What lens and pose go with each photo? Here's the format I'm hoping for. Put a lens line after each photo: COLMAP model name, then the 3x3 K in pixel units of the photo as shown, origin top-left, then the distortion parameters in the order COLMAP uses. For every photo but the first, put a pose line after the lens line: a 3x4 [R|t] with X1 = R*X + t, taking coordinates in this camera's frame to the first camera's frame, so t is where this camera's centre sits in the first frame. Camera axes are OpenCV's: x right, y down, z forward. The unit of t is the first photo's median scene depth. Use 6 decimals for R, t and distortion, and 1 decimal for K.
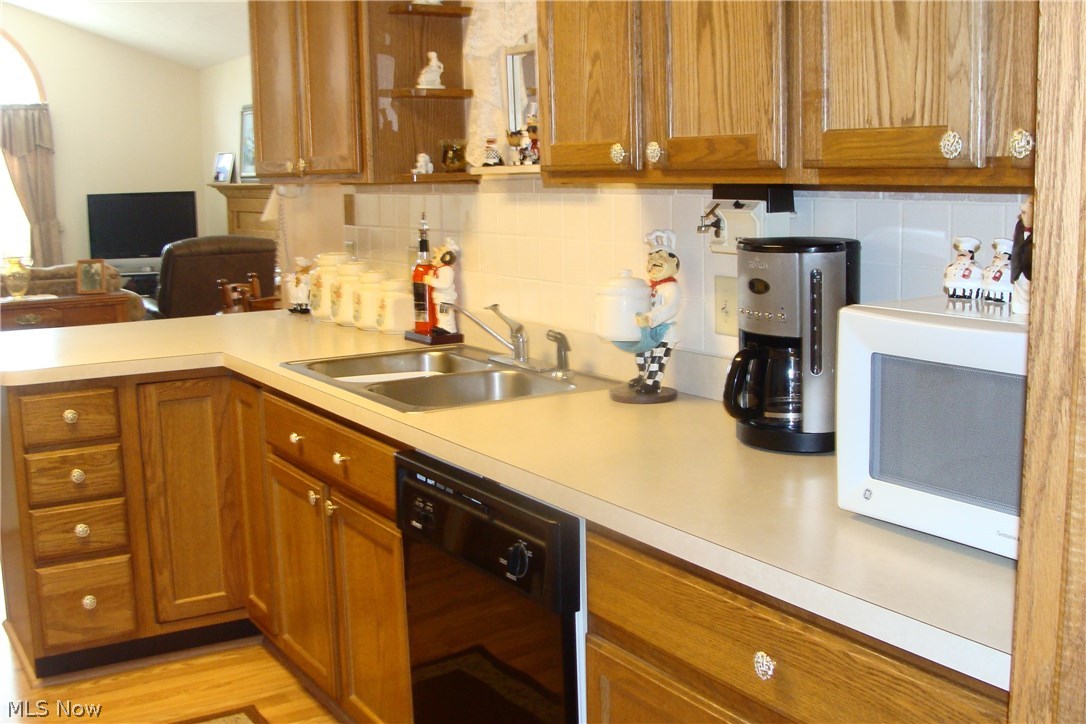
lens RADIAL K [[1211.1, 0, 547.3], [0, 1211.1, 383.0], [0, 0, 1]] dist [-0.202648, 0.243622]
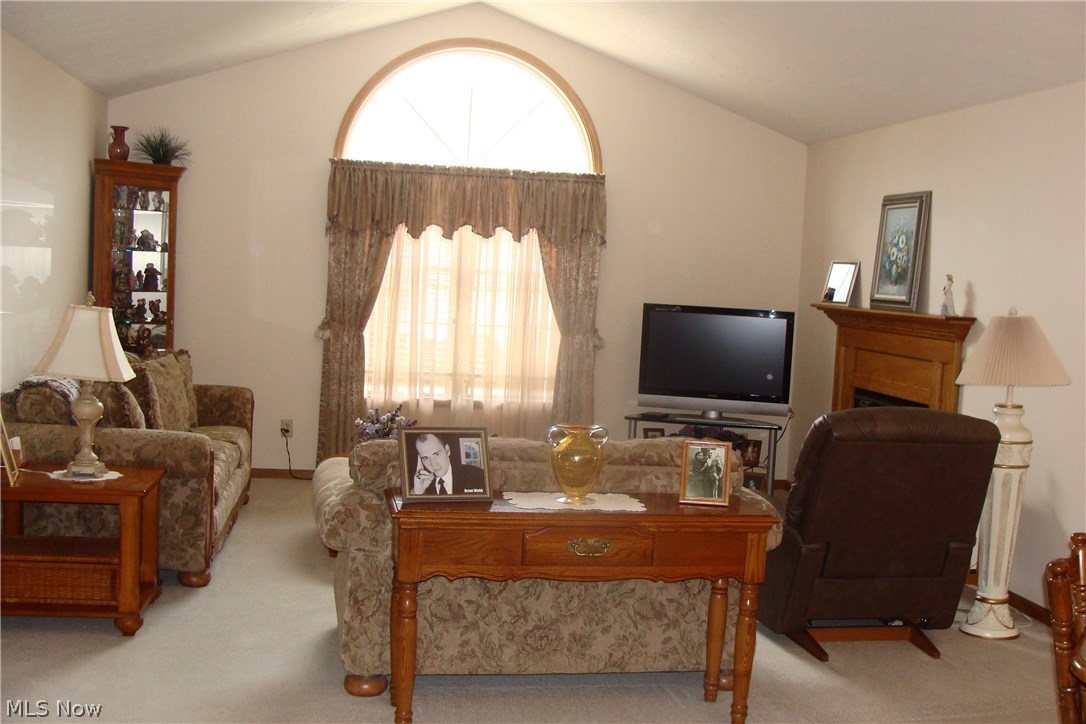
lens RADIAL K [[1211.1, 0, 547.3], [0, 1211.1, 383.0], [0, 0, 1]] dist [-0.202648, 0.243622]
pose [[0.925858, 0.098855, -0.364712, -0.174016], [-0.130313, 0.989494, -0.062613, -0.059218], [0.354690, 0.105498, 0.929013, 0.307912]]
